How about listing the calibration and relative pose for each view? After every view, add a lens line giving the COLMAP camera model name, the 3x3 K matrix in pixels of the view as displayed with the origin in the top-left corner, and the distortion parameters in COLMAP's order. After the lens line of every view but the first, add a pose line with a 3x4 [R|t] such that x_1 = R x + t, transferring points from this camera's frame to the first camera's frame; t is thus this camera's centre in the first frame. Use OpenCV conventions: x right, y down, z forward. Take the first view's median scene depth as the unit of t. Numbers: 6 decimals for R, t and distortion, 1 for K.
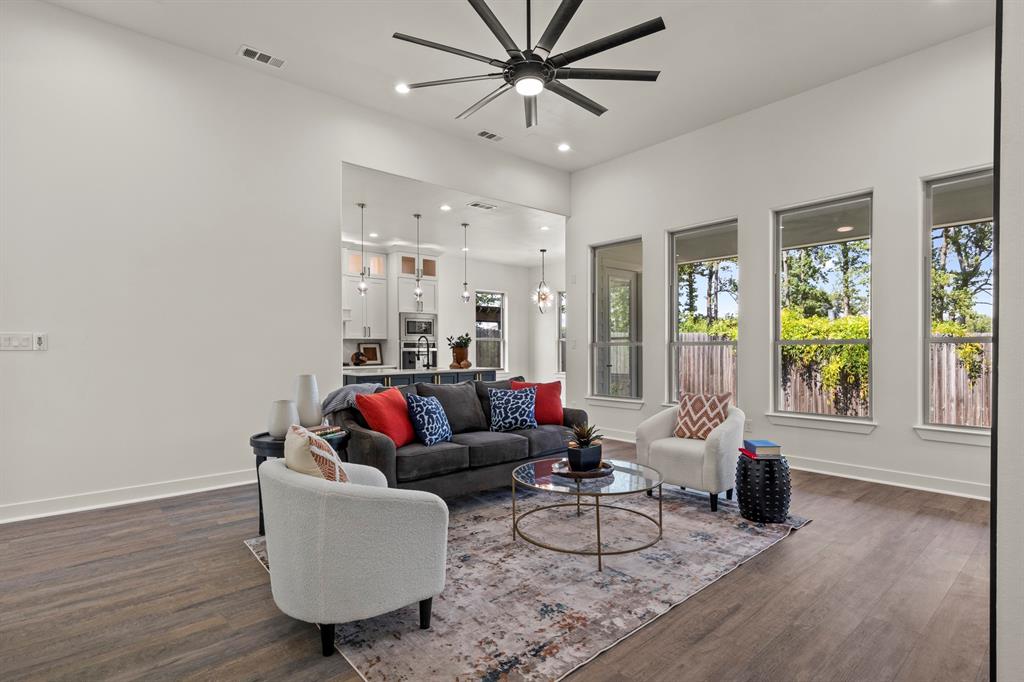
lens RADIAL K [[514.8, 0, 527.5], [0, 514.8, 352.0], [0, 0, 1]] dist [0.014744, 0.000182]
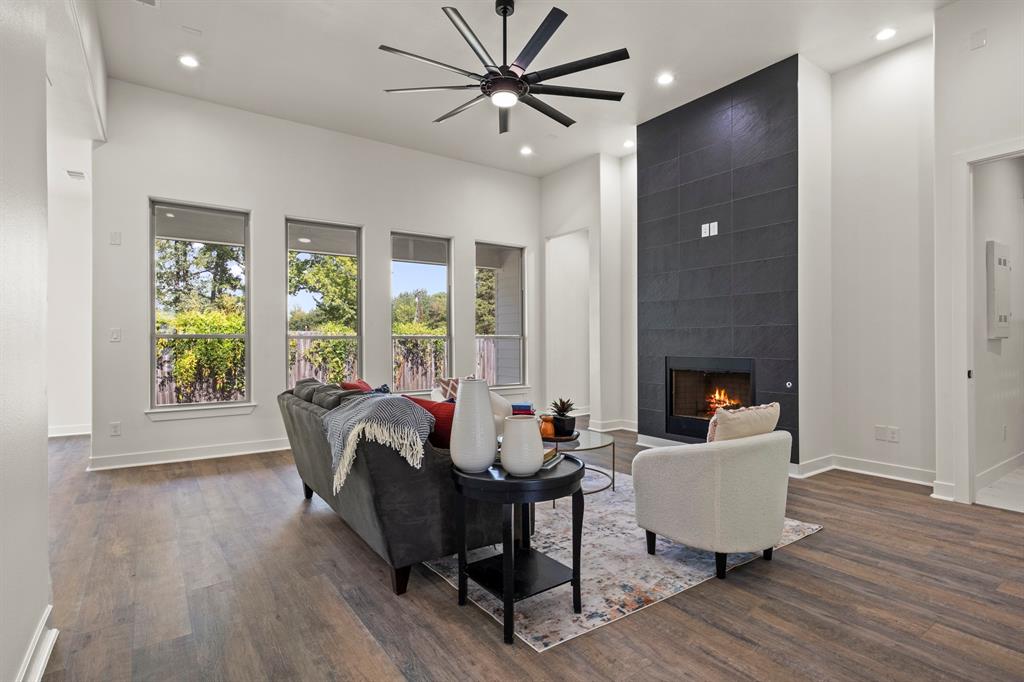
lens RADIAL K [[504.5, 0, 514.8], [0, 504.5, 336.0], [0, 0, 1]] dist [0.011628, 0.000164]
pose [[0.117173, 0.011790, 0.993042, -0.833365], [0.010099, 0.999864, -0.013063, -0.002263], [-0.993060, 0.011560, 0.117038, 0.689546]]
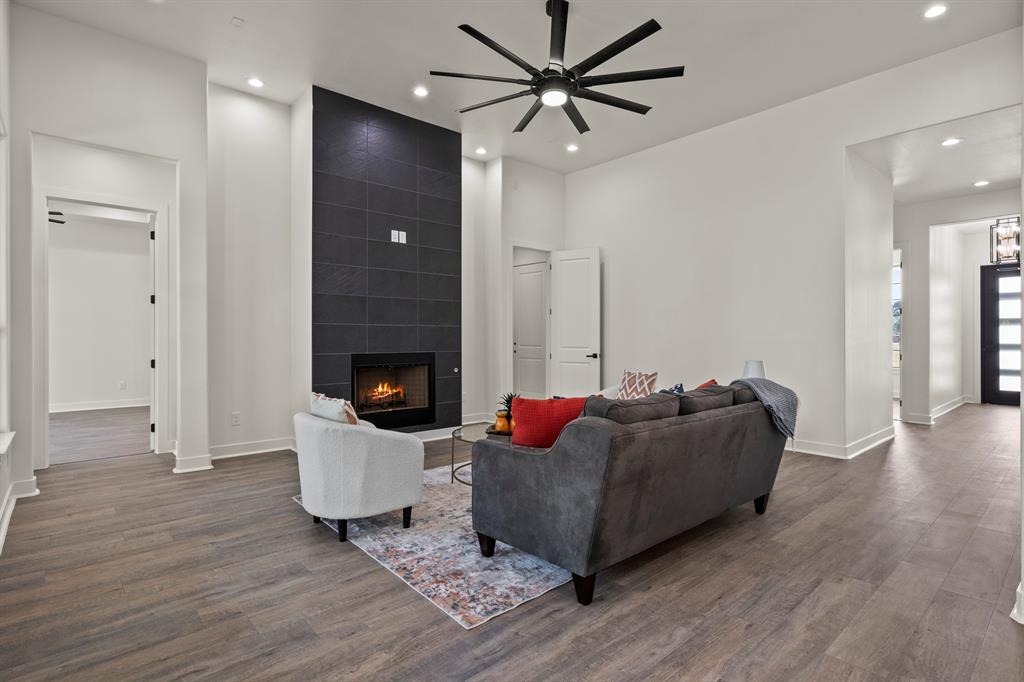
lens RADIAL K [[510.9, 0, 510.3], [0, 510.9, 339.1], [0, 0, 1]] dist [0.003080, -0.000229]
pose [[-0.999732, 0.001633, 0.023109, 0.061023], [0.001876, 0.999943, 0.010509, -0.011804], [-0.023091, 0.010550, -0.999678, 1.671345]]
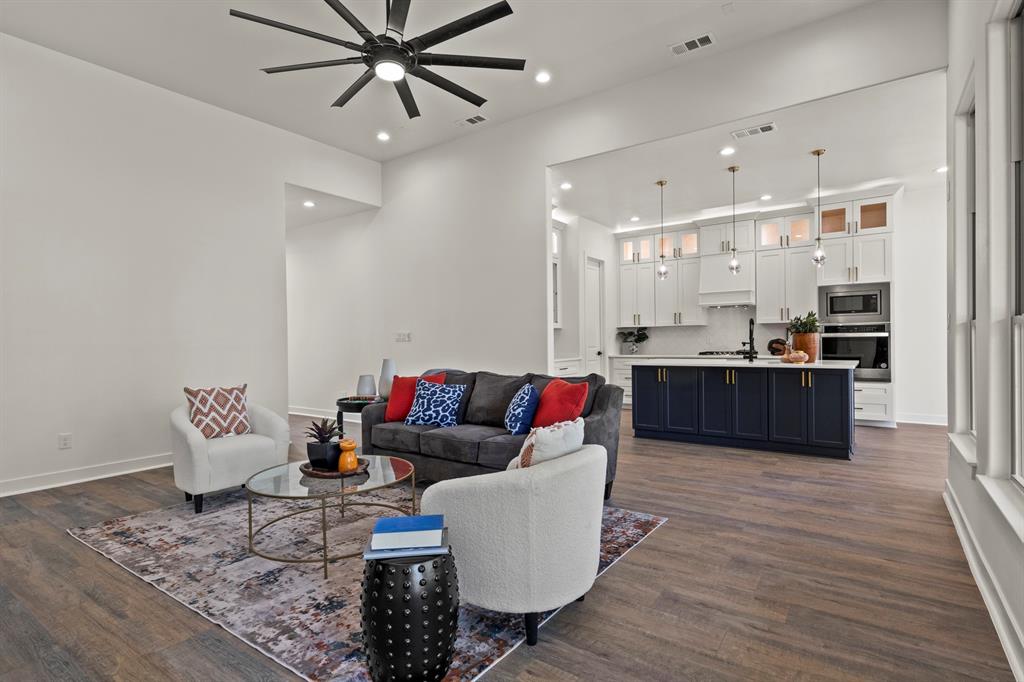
lens RADIAL K [[512.2, 0, 516.7], [0, 512.2, 344.2], [0, 0, 1]] dist [0.007954, -0.000044]
pose [[0.214927, 0.009080, -0.976588, 0.805813], [0.007844, 0.999908, 0.011023, -0.007240], [0.976599, -0.010030, 0.214836, 0.819802]]
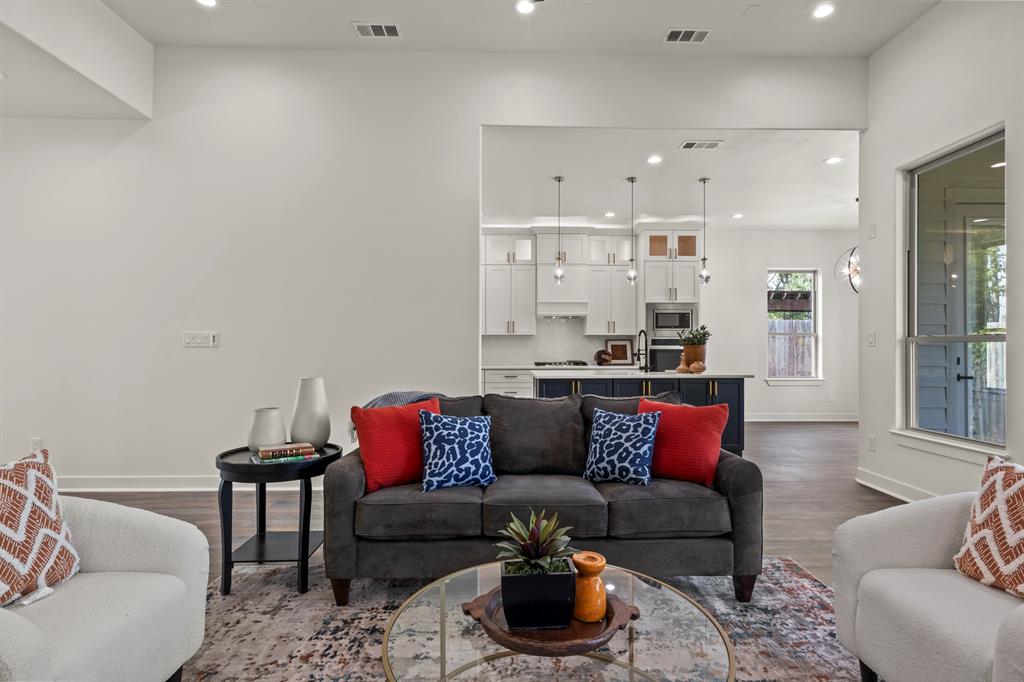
lens RADIAL K [[517.0, 0, 520.4], [0, 517.0, 344.8], [0, 0, 1]] dist [0.006178, 0.001080]
pose [[0.765207, 0.001114, -0.643783, 0.276990], [-0.006986, 0.999954, -0.006573, -0.004032], [0.643746, 0.009527, 0.765180, 0.461964]]
